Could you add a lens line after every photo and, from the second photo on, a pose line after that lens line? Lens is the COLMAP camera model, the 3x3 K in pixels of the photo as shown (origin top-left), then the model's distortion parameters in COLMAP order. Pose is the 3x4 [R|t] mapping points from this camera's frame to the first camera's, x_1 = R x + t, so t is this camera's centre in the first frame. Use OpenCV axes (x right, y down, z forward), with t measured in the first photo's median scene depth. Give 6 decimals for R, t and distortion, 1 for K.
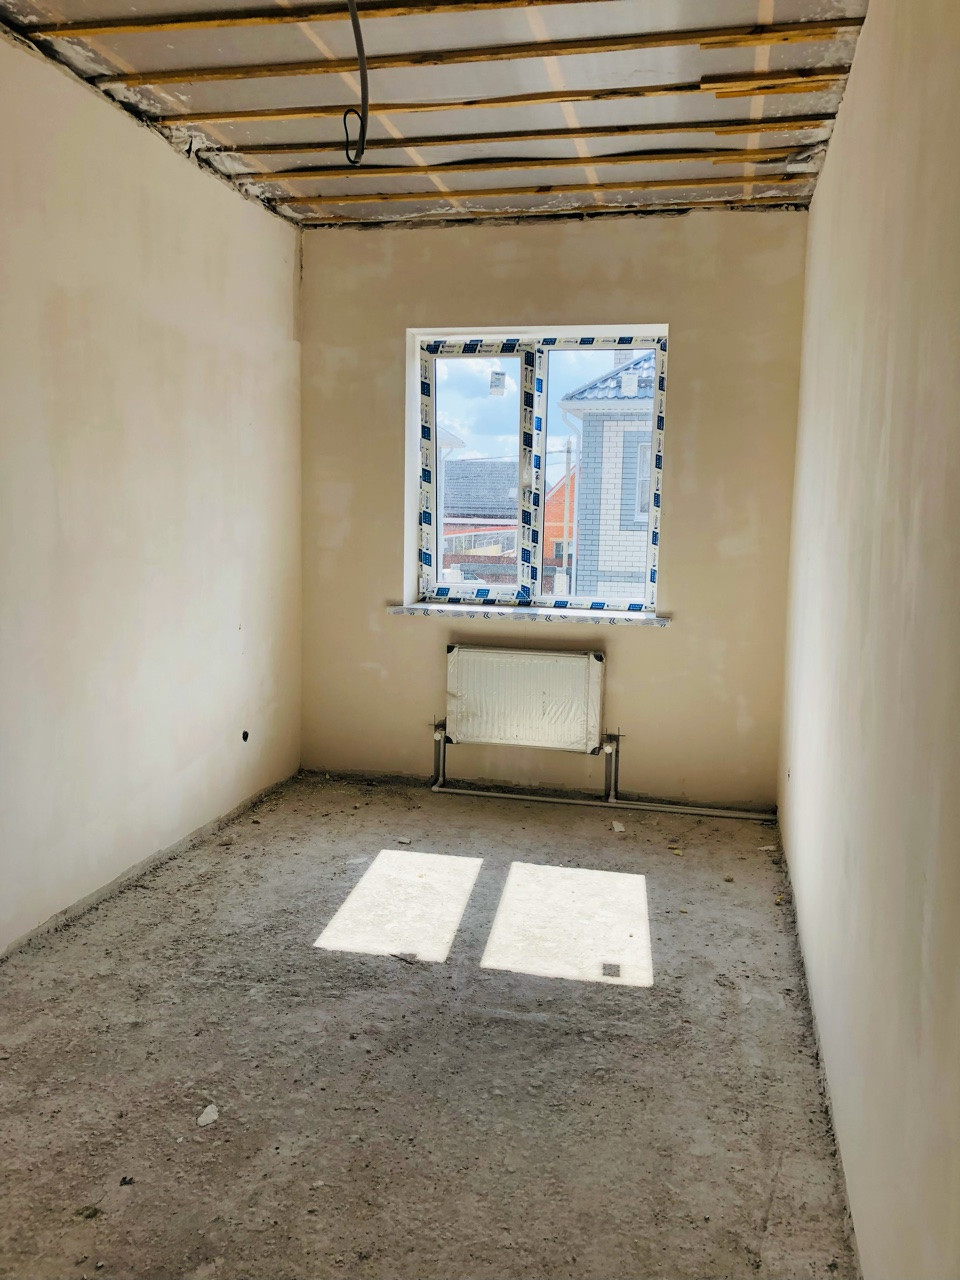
lens RADIAL K [[1033.6, 0, 460.5], [0, 1033.6, 643.3], [0, 0, 1]] dist [0.061662, -0.067492]
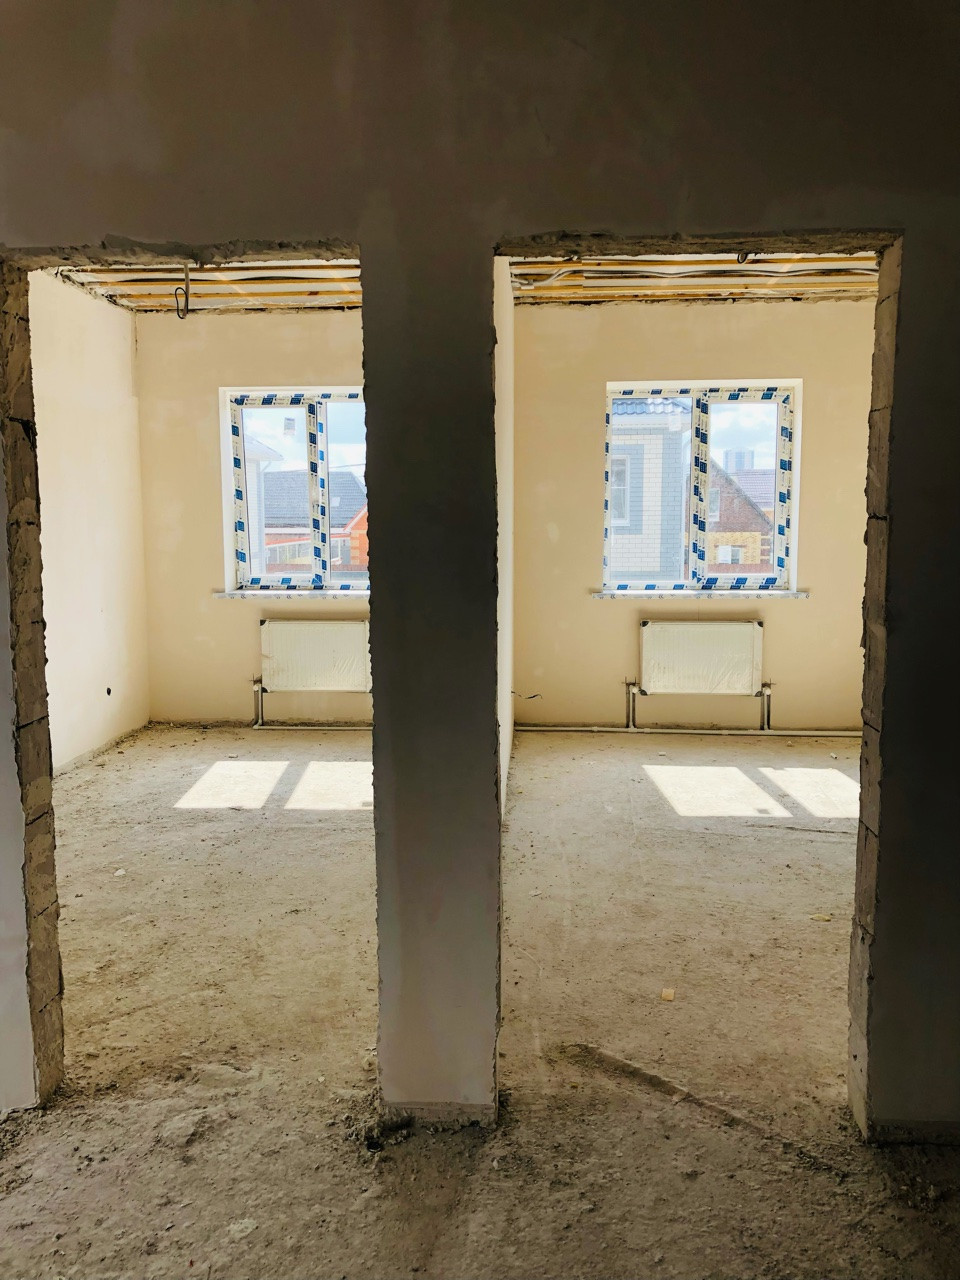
lens RADIAL K [[1012.9, 0, 461.9], [0, 1012.9, 625.5], [0, 0, 1]] dist [0.074570, -0.235068]
pose [[0.984833, -0.044188, 0.167787, 0.023769], [0.047975, 0.998676, -0.018585, 0.046983], [-0.166743, 0.026352, 0.985648, -0.352586]]
